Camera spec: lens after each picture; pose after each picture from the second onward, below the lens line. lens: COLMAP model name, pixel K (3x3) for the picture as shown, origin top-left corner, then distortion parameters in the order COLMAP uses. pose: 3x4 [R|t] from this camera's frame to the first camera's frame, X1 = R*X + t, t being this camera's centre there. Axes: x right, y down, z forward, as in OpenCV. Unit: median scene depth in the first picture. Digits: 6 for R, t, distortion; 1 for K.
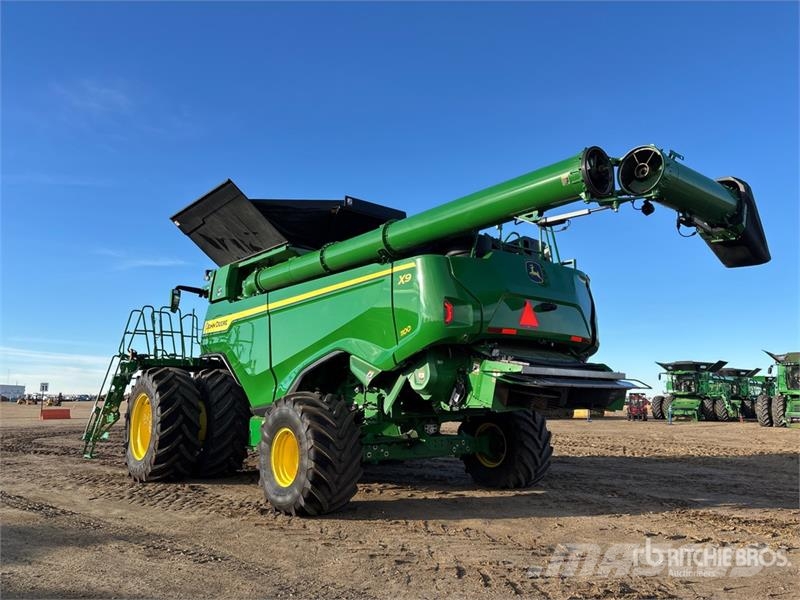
lens RADIAL K [[593.4, 0, 400.0], [0, 593.4, 300.0], [0, 0, 1]] dist [0.080133, -0.000473]
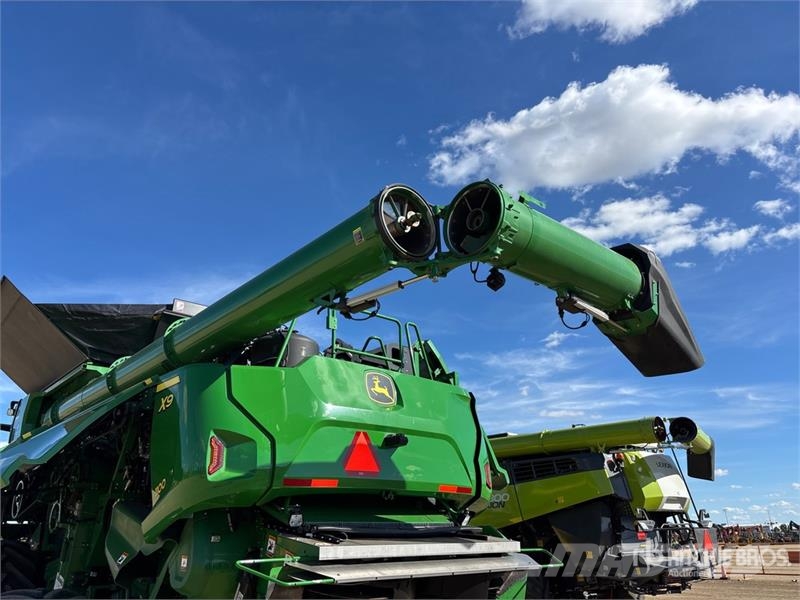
lens RADIAL K [[593.4, 0, 400.0], [0, 593.4, 300.0], [0, 0, 1]] dist [0.080133, -0.000473]
pose [[0.999698, -0.017796, 0.016933, 0.270368], [0.021081, 0.975385, -0.219497, 0.005309], [-0.012610, 0.219787, 0.975466, 0.351041]]
